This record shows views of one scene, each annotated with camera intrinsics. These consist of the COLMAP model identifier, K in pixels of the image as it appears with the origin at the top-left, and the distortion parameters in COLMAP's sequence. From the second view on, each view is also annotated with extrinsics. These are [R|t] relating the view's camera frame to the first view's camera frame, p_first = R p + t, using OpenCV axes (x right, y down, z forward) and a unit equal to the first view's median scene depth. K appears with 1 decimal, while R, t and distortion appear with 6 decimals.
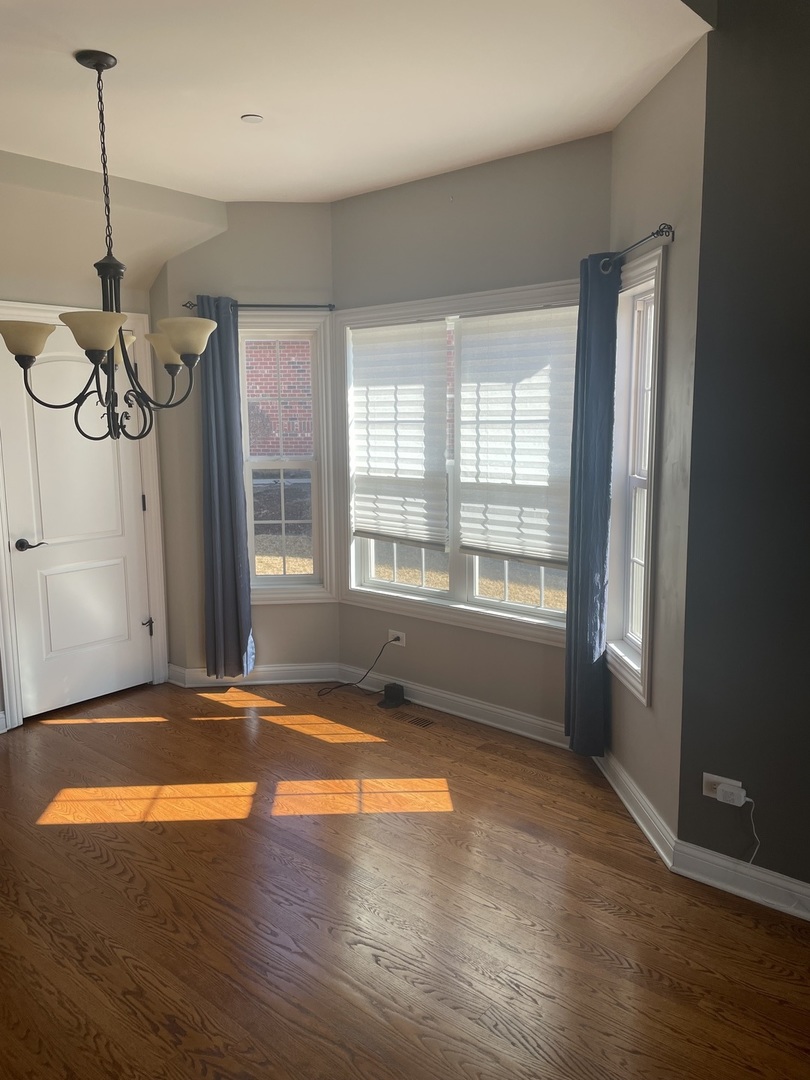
lens RADIAL K [[823.0, 0, 403.0], [0, 823.0, 527.0], [0, 0, 1]] dist [0.096597, -0.123751]
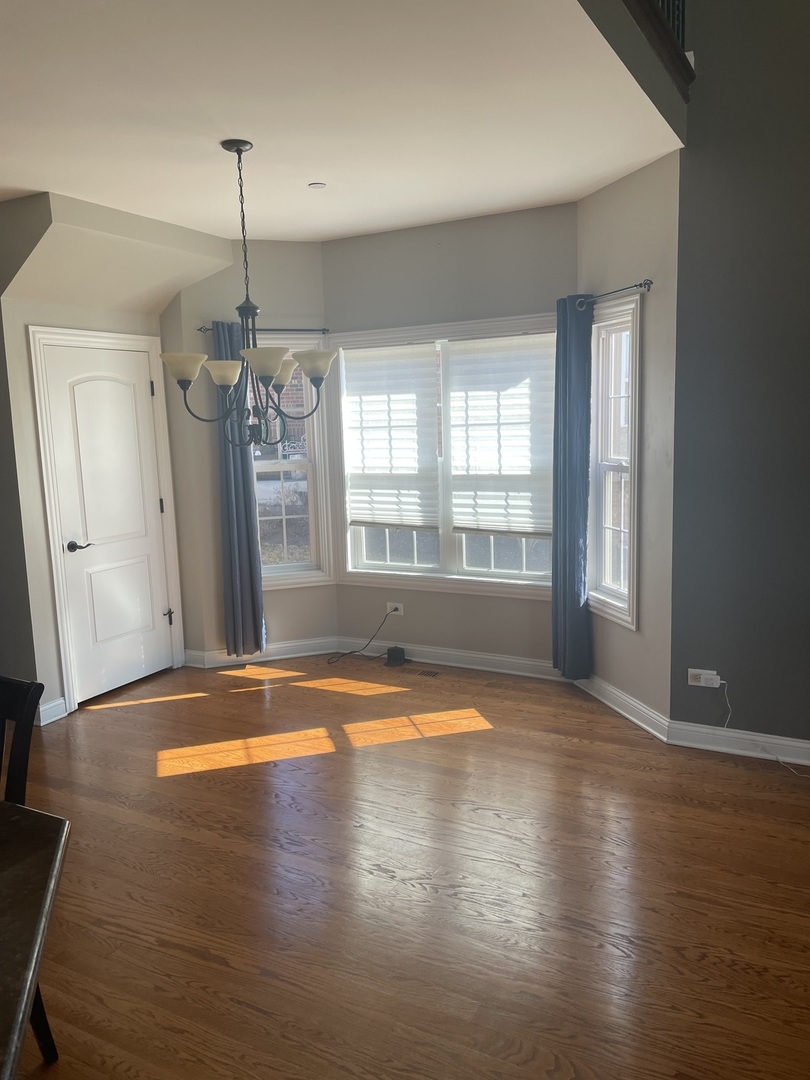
lens RADIAL K [[825.3, 0, 404.4], [0, 825.3, 533.7], [0, 0, 1]] dist [0.097043, -0.125515]
pose [[0.974906, -0.053394, 0.216117, -0.269412], [0.053437, 0.998555, 0.005651, 0.022229], [-0.216107, 0.006039, 0.976351, -0.183653]]
